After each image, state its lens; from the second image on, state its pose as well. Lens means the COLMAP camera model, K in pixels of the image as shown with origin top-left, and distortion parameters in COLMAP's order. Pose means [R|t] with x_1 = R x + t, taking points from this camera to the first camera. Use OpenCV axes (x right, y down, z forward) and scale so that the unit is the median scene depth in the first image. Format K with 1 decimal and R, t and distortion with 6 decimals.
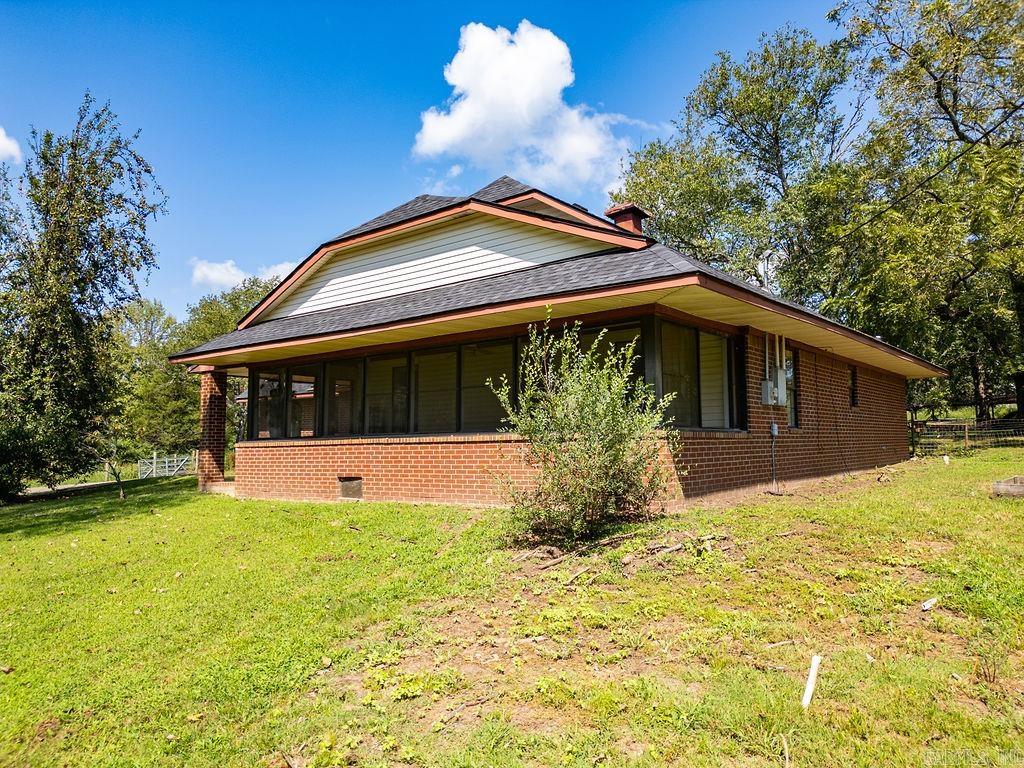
lens RADIAL K [[716.7, 0, 512.0], [0, 716.7, 384.0], [0, 0, 1]] dist [0.020065, -0.004099]
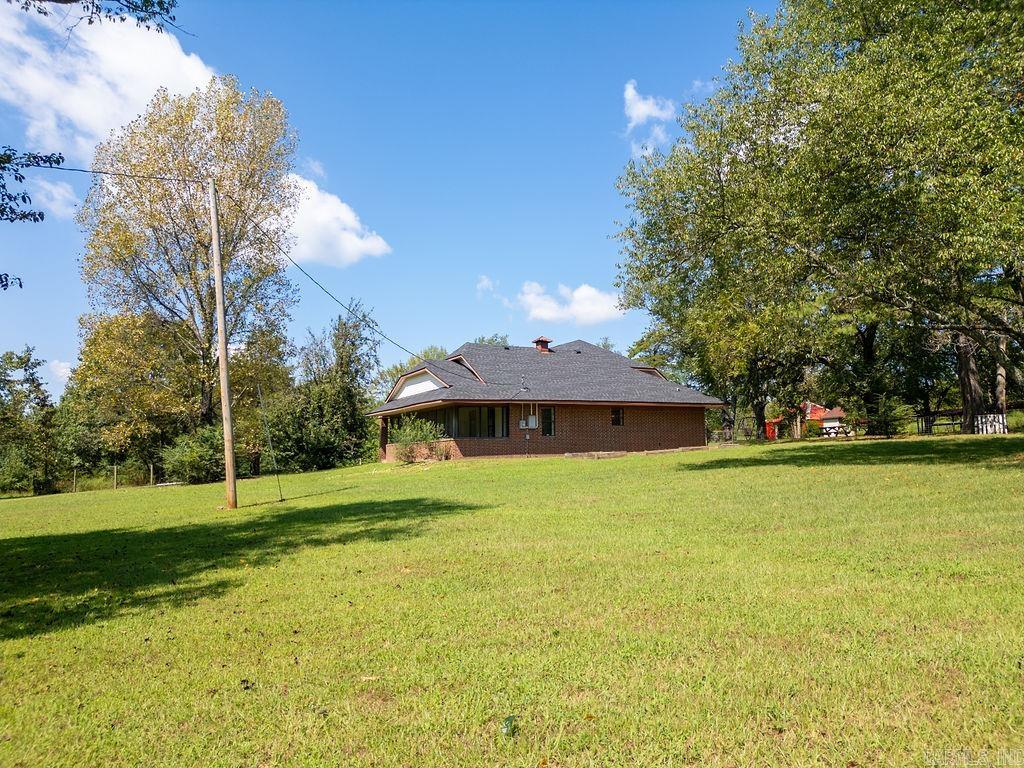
lens RADIAL K [[716.7, 0, 512.0], [0, 716.7, 384.0], [0, 0, 1]] dist [0.020065, -0.004099]
pose [[0.914372, -0.041662, -0.402726, 1.354616], [0.035540, 0.999111, -0.022665, -0.081384], [0.403312, 0.006411, 0.915040, -1.529781]]
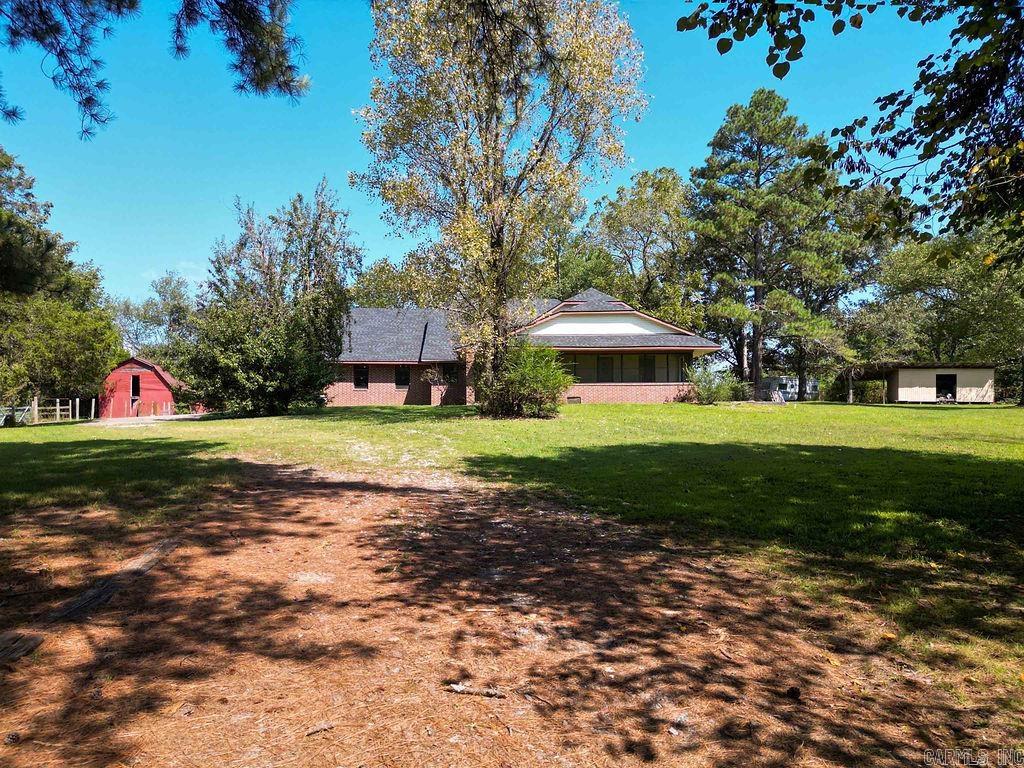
lens RADIAL K [[716.7, 0, 512.0], [0, 716.7, 384.0], [0, 0, 1]] dist [0.020065, -0.004099]
pose [[0.778102, 0.050790, 0.626081, -2.119416], [-0.061441, 0.998100, -0.004610, 0.103945], [-0.625125, -0.034880, 0.779745, -1.018864]]
